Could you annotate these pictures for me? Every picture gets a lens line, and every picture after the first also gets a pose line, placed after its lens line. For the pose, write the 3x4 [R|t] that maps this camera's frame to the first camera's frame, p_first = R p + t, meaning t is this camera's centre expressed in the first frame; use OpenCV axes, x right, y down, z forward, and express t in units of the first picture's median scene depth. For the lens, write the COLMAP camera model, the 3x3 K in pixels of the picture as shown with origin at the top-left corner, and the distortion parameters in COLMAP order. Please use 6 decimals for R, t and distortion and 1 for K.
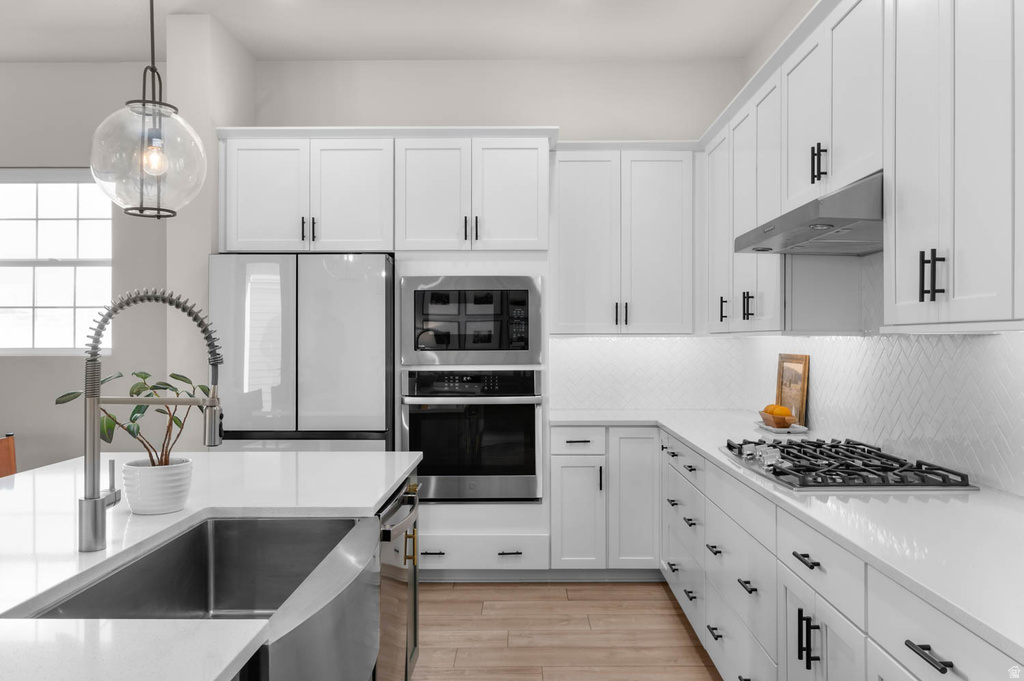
lens RADIAL K [[807.2, 0, 518.6], [0, 807.2, 341.2], [0, 0, 1]] dist [-0.011421, -0.002595]
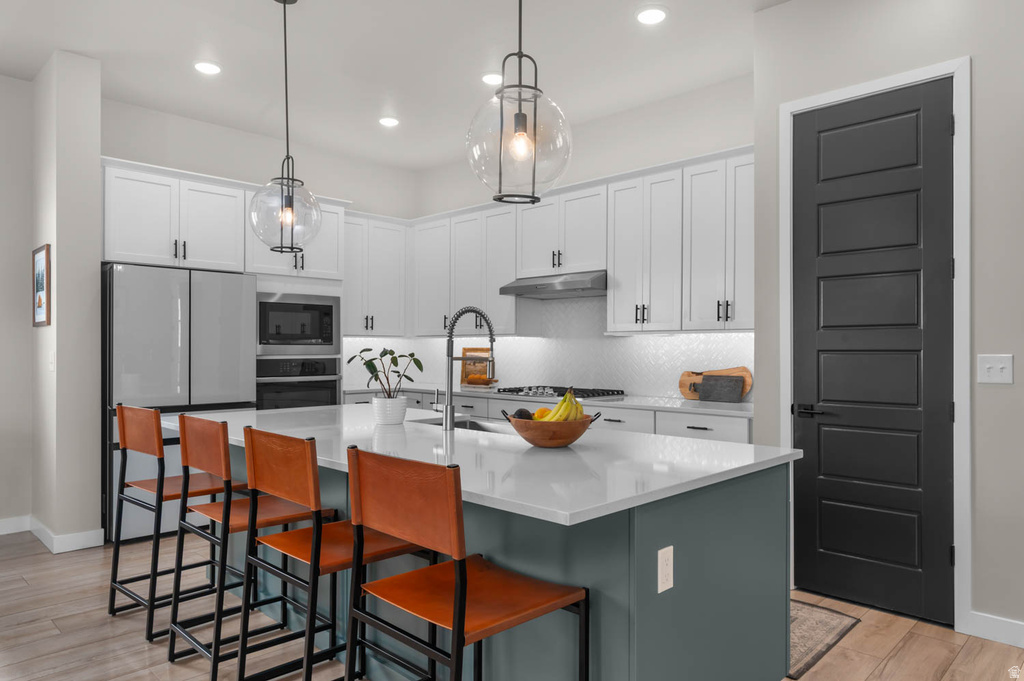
lens RADIAL K [[673.7, 0, 518.5], [0, 673.7, 349.6], [0, 0, 1]] dist [-0.000459, -0.001499]
pose [[0.688373, 0.001823, 0.725354, -0.670052], [-0.002885, 0.999996, 0.000225, 0.018701], [-0.725351, -0.002247, 0.688376, -0.131180]]
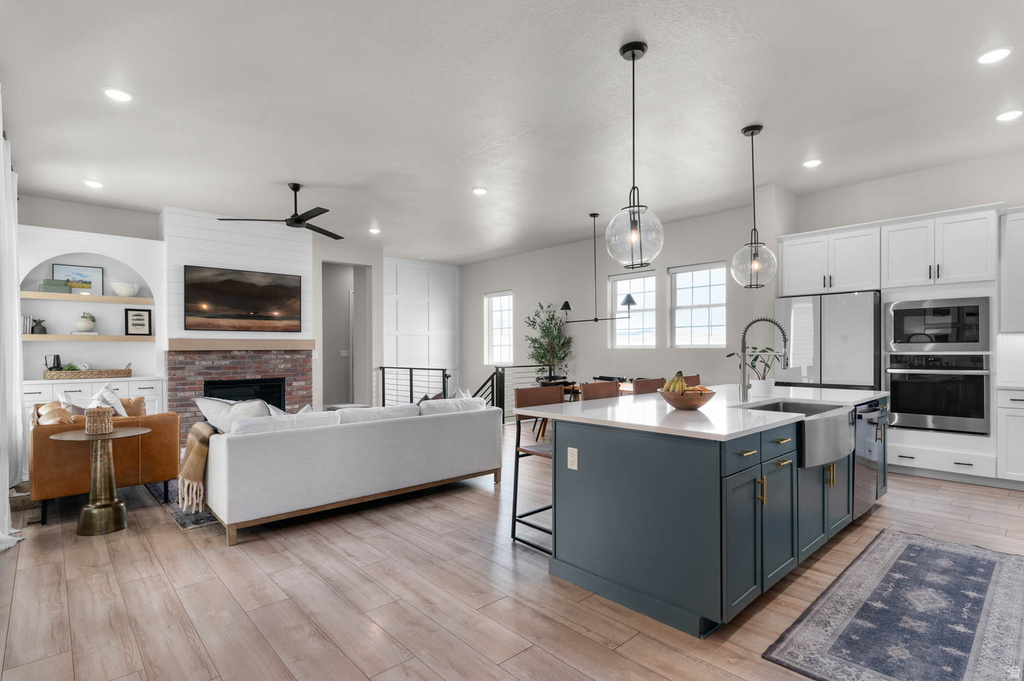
lens RADIAL K [[514.9, 0, 517.7], [0, 514.9, 350.9], [0, 0, 1]] dist [-0.000001, 0.000759]
pose [[0.688955, 0.000588, -0.724804, 0.125414], [0.004958, 0.999972, 0.005524, 0.018322], [0.724788, -0.007400, 0.688933, -0.400628]]
